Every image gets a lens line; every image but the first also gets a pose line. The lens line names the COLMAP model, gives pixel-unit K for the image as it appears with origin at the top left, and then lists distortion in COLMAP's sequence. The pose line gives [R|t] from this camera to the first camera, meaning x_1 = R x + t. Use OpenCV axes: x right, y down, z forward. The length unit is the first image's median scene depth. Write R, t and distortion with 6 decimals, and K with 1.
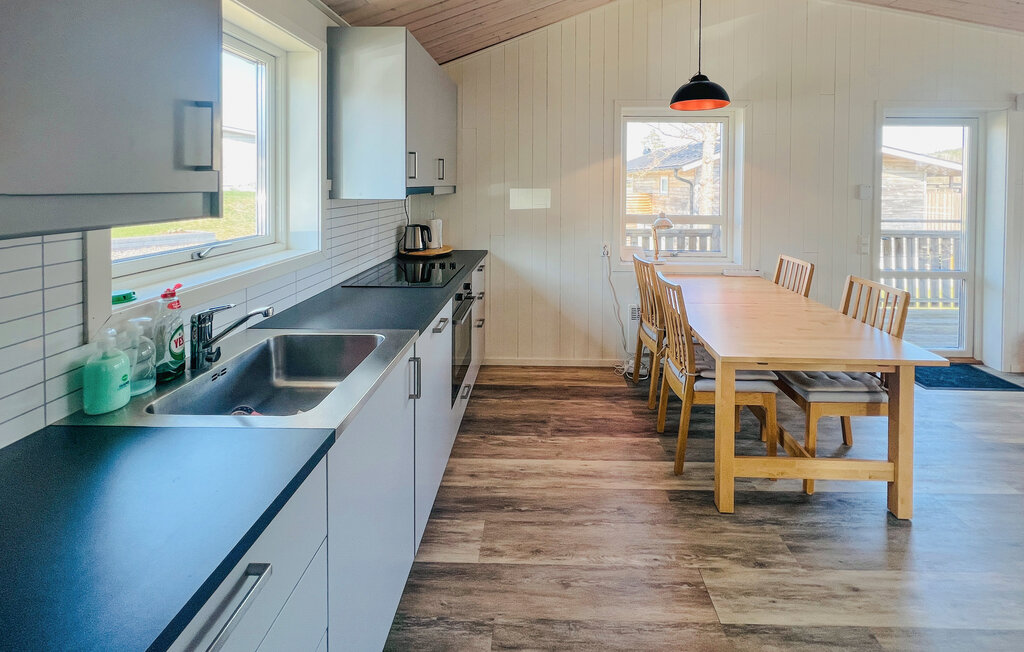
lens RADIAL K [[407.5, 0, 514.8], [0, 407.5, 288.4], [0, 0, 1]] dist [-0.000426, -0.000008]
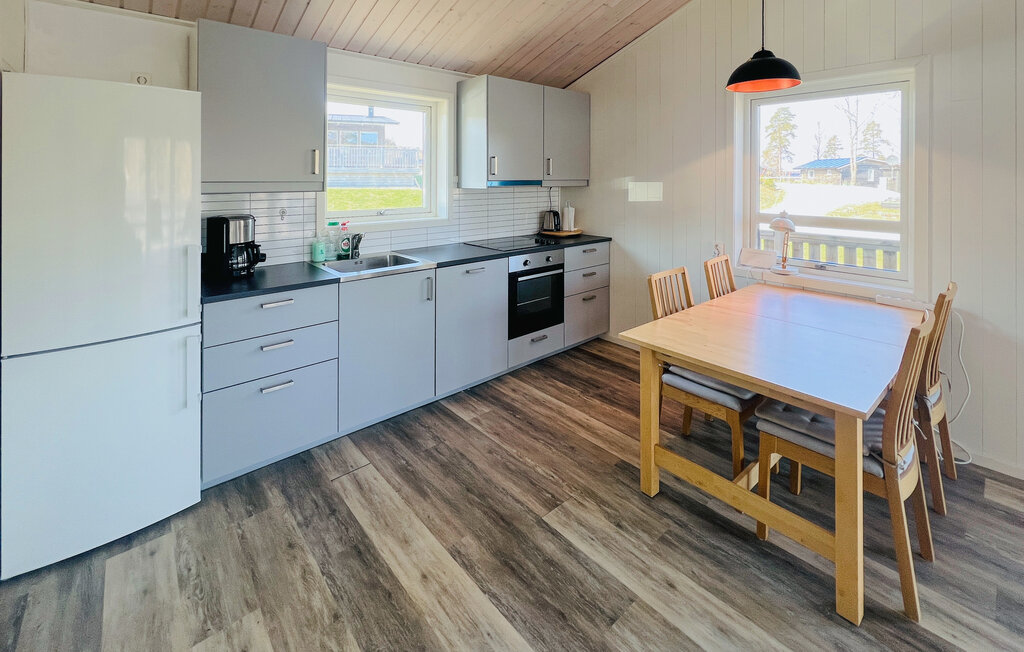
lens RADIAL K [[418.2, 0, 512.0], [0, 418.2, 326.0], [0, 0, 1]] dist [0.000156, -0.000142]
pose [[0.674980, 0.242726, -0.696768, 0.910956], [-0.180023, 0.969978, 0.163508, 0.007316], [0.715537, 0.015070, 0.698412, -0.022145]]
